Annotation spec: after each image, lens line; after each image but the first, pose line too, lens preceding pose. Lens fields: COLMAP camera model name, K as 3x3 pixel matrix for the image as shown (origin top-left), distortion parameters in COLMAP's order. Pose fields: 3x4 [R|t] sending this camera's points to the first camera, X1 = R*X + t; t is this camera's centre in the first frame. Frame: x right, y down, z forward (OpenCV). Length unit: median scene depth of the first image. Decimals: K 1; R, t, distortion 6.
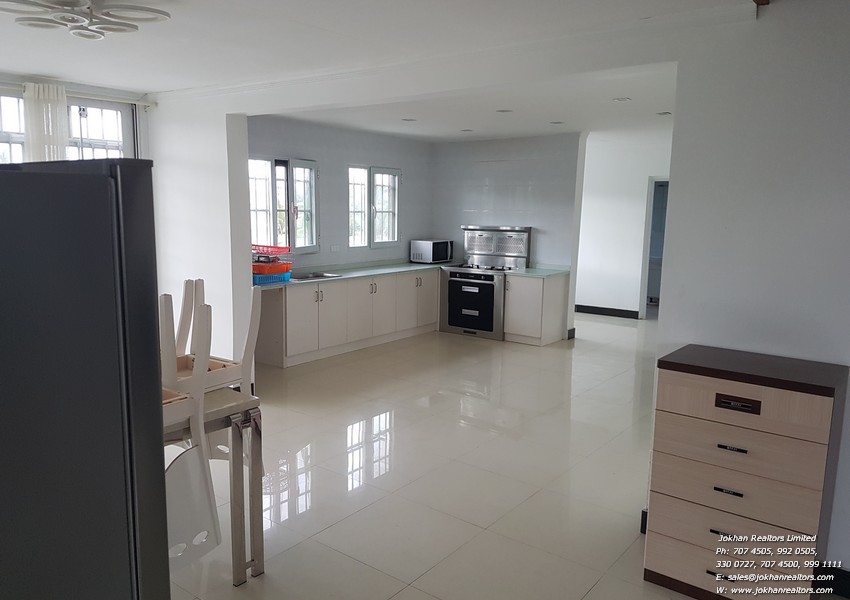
lens RADIAL K [[646.5, 0, 420.4], [0, 646.5, 304.9], [0, 0, 1]] dist [0.238565, -0.395711]
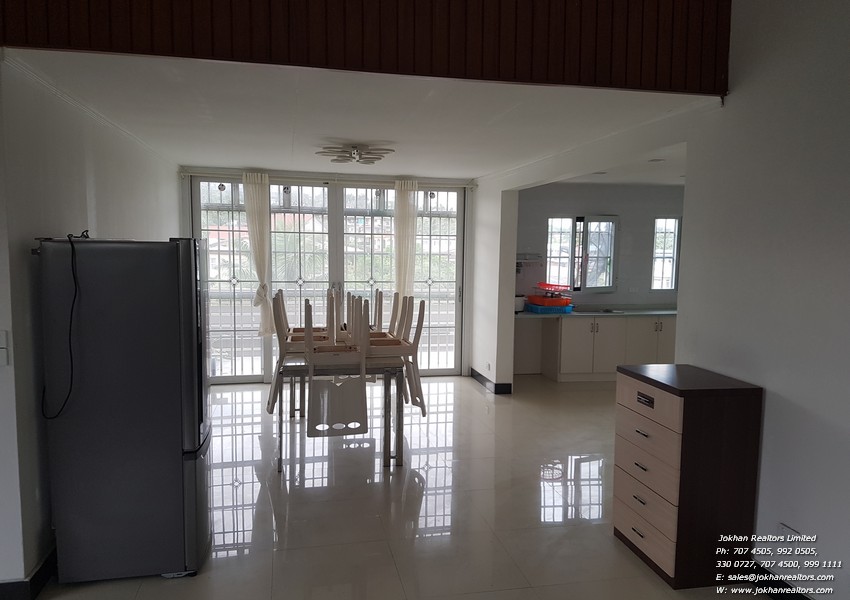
lens RADIAL K [[646.5, 0, 420.4], [0, 646.5, 304.9], [0, 0, 1]] dist [0.238565, -0.395711]
pose [[0.758284, 0.053398, -0.649734, 0.323923], [-0.101130, 0.994210, -0.036317, 0.017926], [0.644033, 0.093247, 0.759294, -0.105467]]
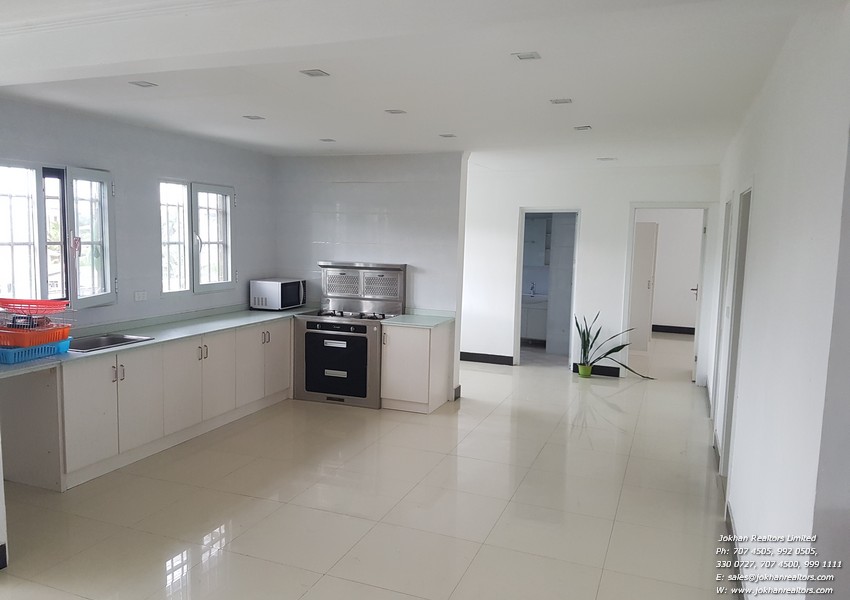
lens RADIAL K [[646.5, 0, 420.4], [0, 646.5, 304.9], [0, 0, 1]] dist [0.238565, -0.395711]
pose [[0.959297, -0.022980, 0.281463, -0.043606], [0.033385, 0.998923, -0.032229, -0.042711], [-0.280420, 0.040314, 0.959031, 0.224158]]
